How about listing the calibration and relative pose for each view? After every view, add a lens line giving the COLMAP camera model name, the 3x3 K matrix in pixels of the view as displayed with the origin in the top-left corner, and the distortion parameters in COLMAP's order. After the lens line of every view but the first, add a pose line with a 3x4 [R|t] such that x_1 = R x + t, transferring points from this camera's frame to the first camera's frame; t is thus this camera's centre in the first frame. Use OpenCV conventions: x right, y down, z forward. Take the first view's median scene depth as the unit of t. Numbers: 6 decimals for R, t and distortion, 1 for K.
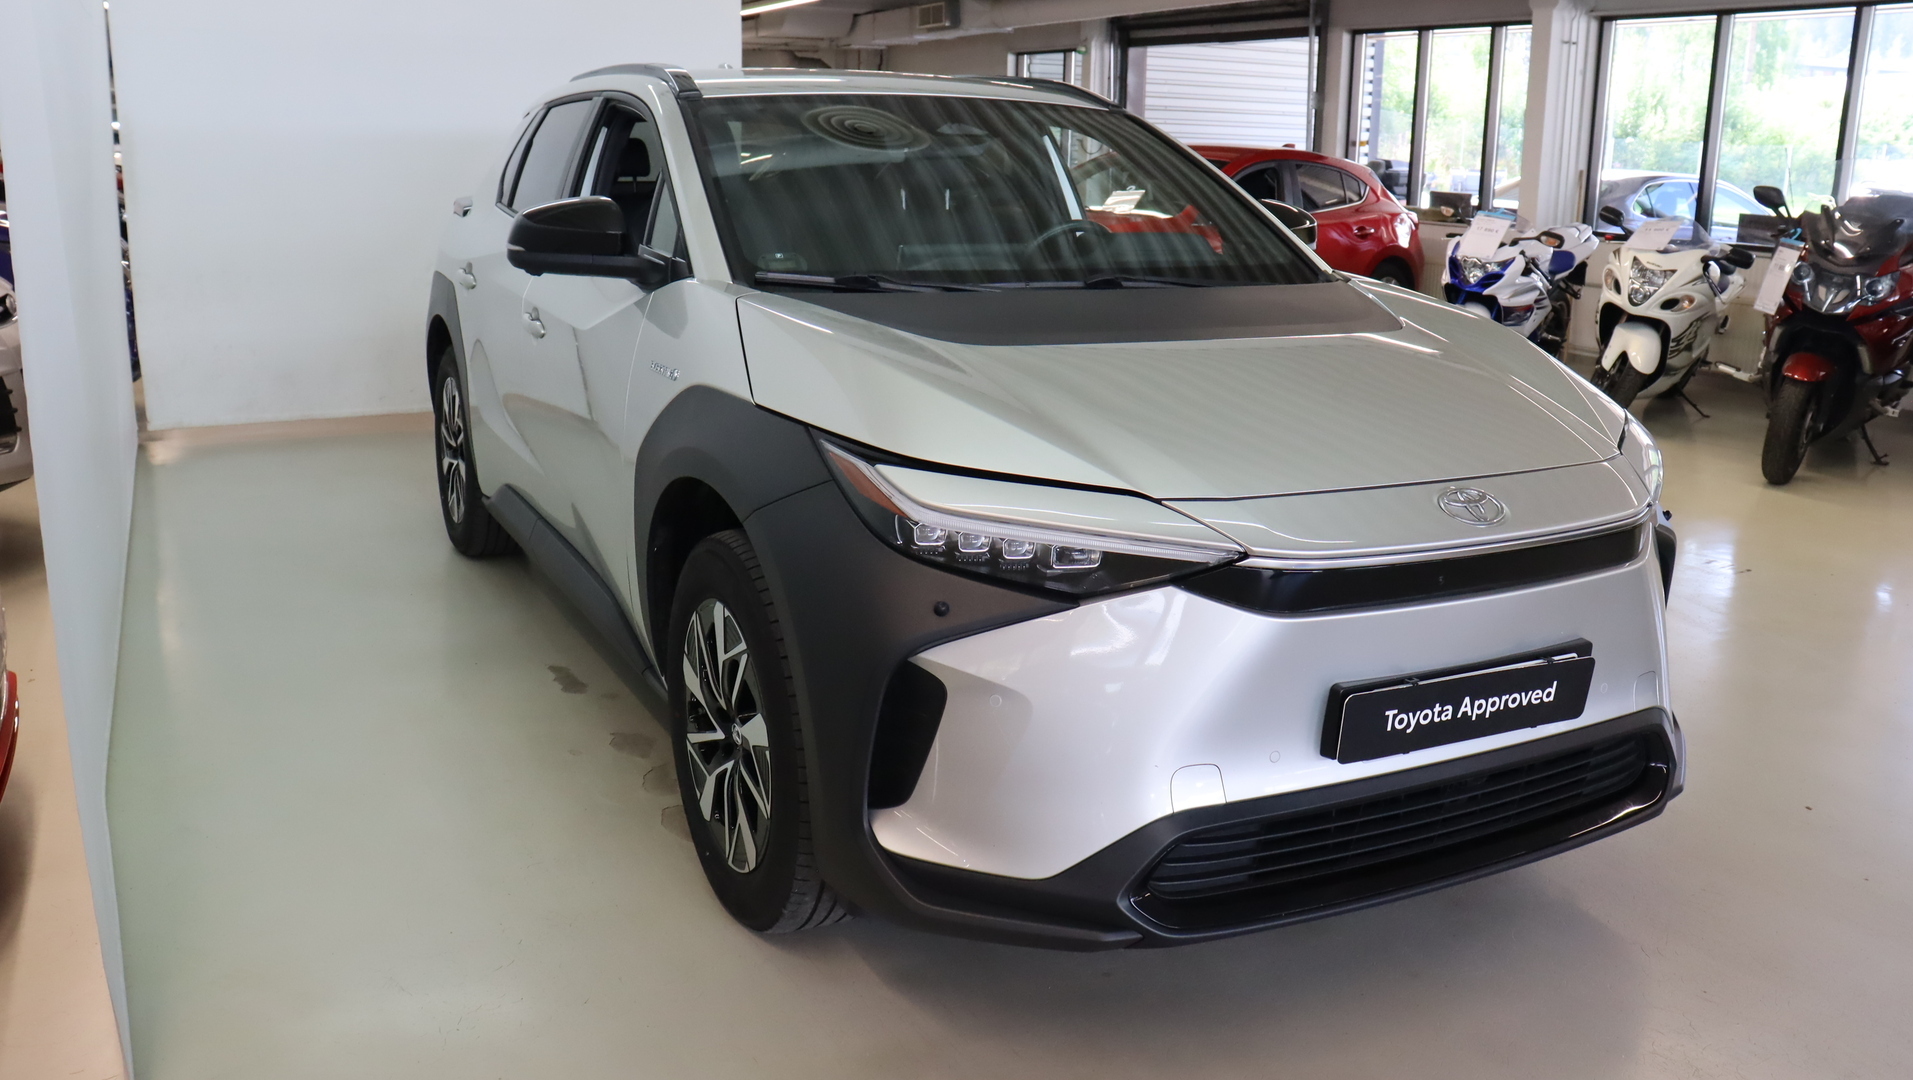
lens RADIAL K [[1698.0, 0, 957.7], [0, 1698.0, 532.8], [0, 0, 1]] dist [-0.105103, 0.068678]
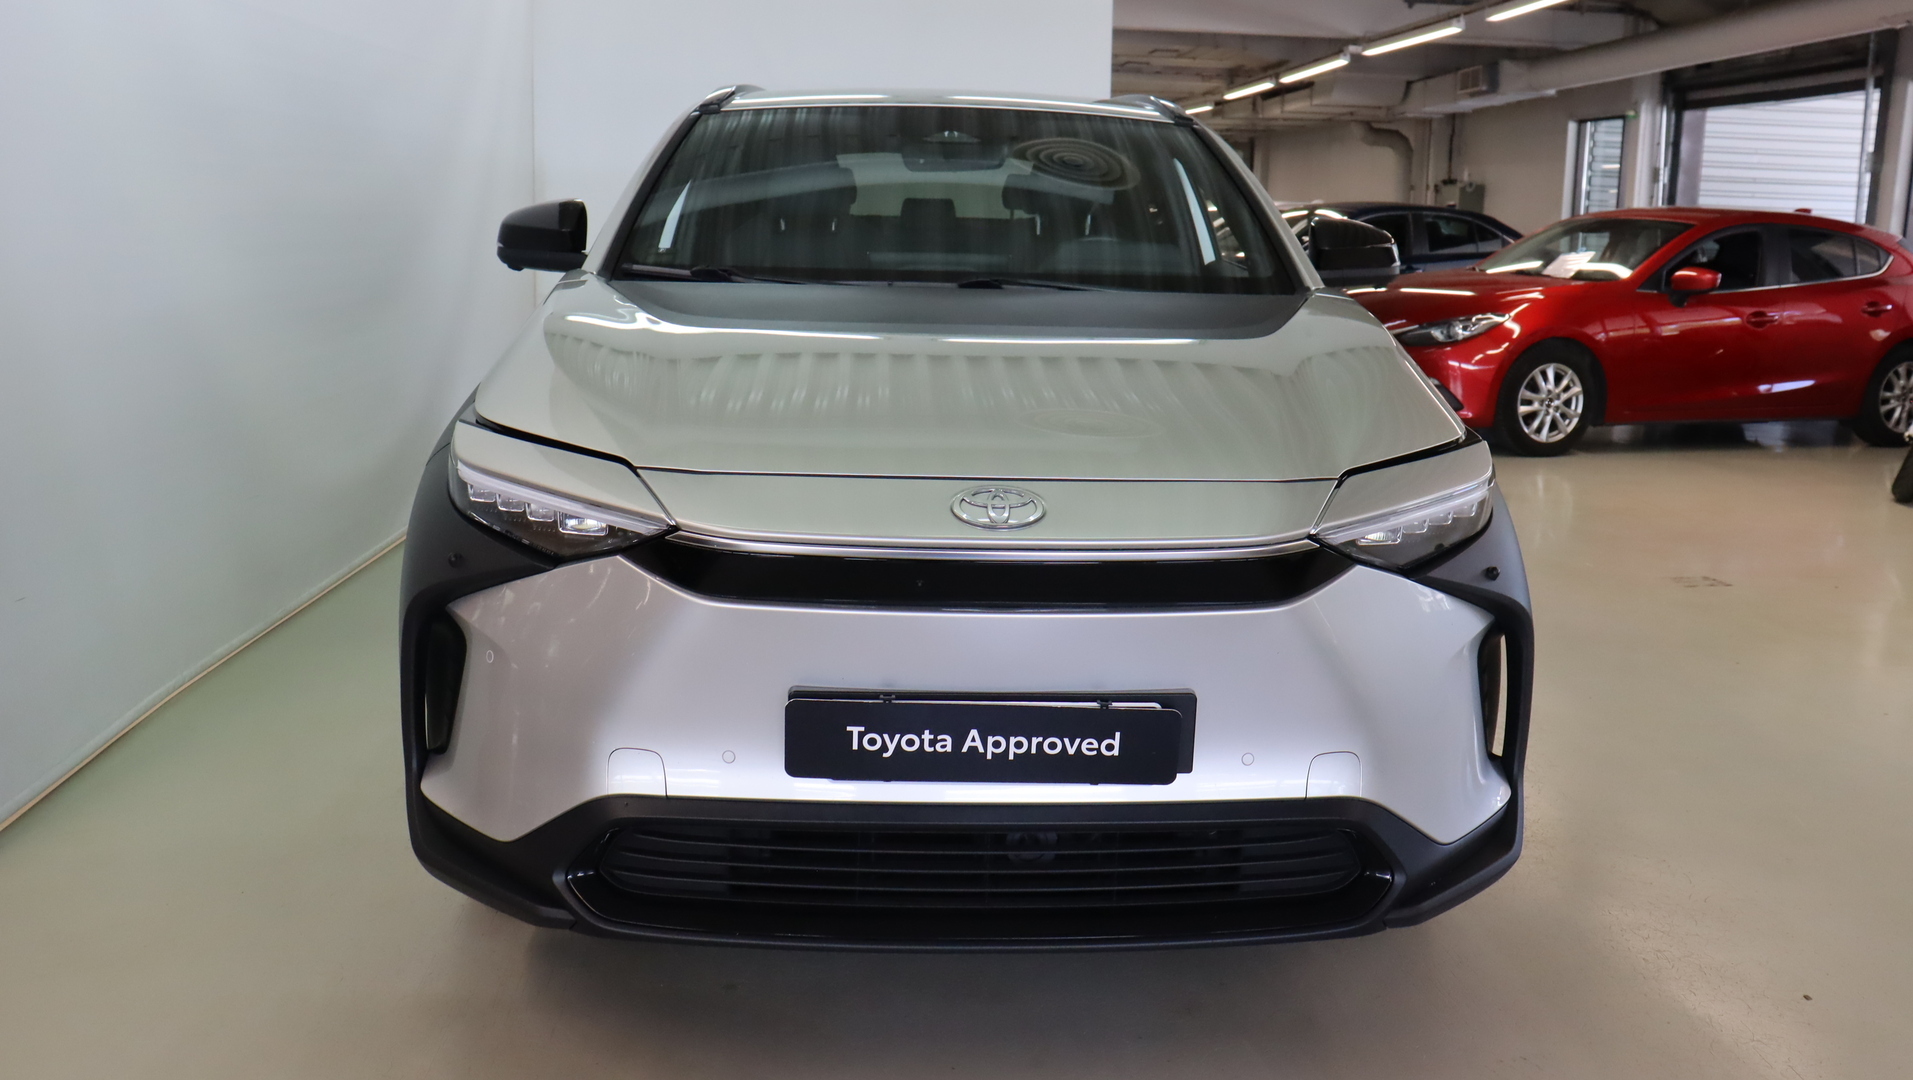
lens RADIAL K [[1698.0, 0, 951.4], [0, 1698.0, 549.1], [0, 0, 1]] dist [-0.105103, 0.068678]
pose [[0.899827, 0.088999, -0.427073, 0.633669], [-0.107981, 0.993944, -0.020383, 0.023776], [0.422673, 0.064457, 0.903987, 0.195096]]
